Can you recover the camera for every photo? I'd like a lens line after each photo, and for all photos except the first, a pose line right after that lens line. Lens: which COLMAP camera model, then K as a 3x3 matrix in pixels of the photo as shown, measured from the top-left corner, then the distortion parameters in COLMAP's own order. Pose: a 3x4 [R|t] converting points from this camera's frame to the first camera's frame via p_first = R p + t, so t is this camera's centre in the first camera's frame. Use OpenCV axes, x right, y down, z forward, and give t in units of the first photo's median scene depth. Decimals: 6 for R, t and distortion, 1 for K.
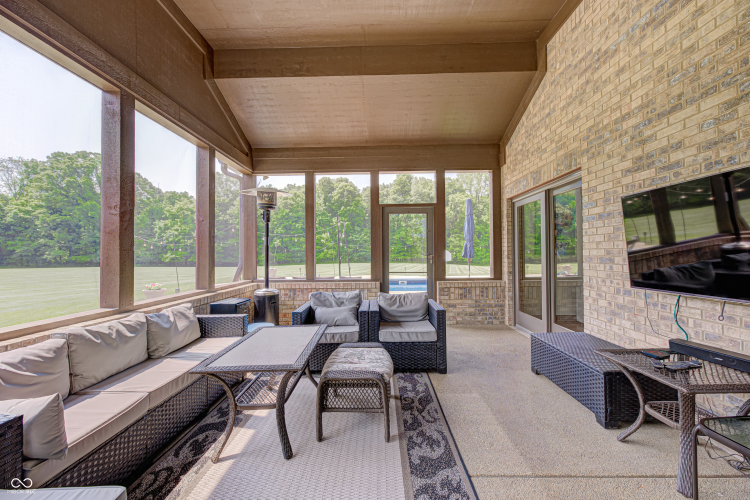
lens RADIAL K [[294.8, 0, 374.3], [0, 294.8, 251.3], [0, 0, 1]] dist [0.003137, 0.001021]
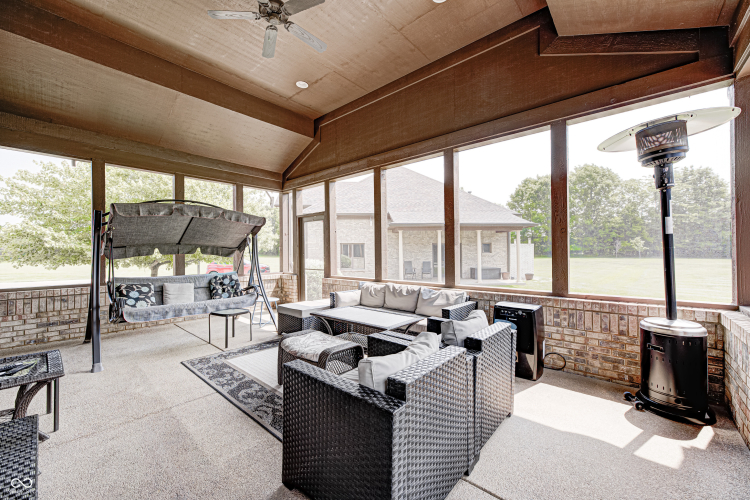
lens RADIAL K [[294.8, 0, 373.1], [0, 294.8, 250.0], [0, 0, 1]] dist [0.003137, 0.001021]
pose [[-0.646964, 0.007676, -0.762482, 0.817420], [0.015573, 0.999874, -0.003148, -0.001007], [0.762362, -0.013911, -0.647002, 2.219678]]
